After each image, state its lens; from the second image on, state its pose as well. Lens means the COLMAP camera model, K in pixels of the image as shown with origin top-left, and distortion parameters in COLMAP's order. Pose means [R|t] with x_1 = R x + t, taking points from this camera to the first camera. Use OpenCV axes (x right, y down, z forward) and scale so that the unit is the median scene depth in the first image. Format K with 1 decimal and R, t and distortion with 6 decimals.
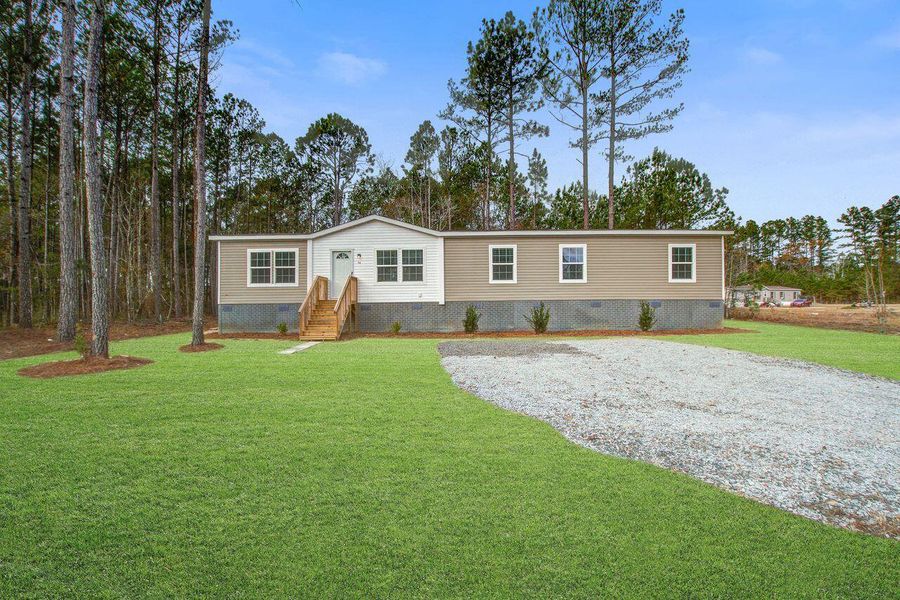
lens RADIAL K [[426.0, 0, 449.4], [0, 426.0, 311.5], [0, 0, 1]] dist [-0.029299, 0.000008]
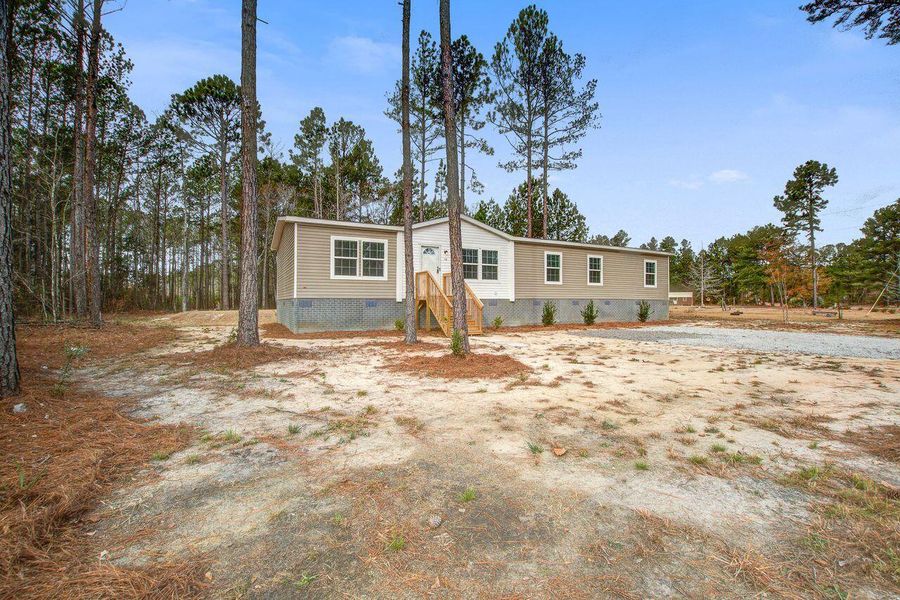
lens RADIAL K [[404.8, 0, 450.0], [0, 404.8, 300.0], [0, 0, 1]] dist [-0.013713, -0.000234]
pose [[0.875530, 0.012046, 0.483014, -0.665134], [-0.006738, 0.999896, -0.012723, -0.005472], [-0.483117, 0.007885, 0.875520, 0.150677]]
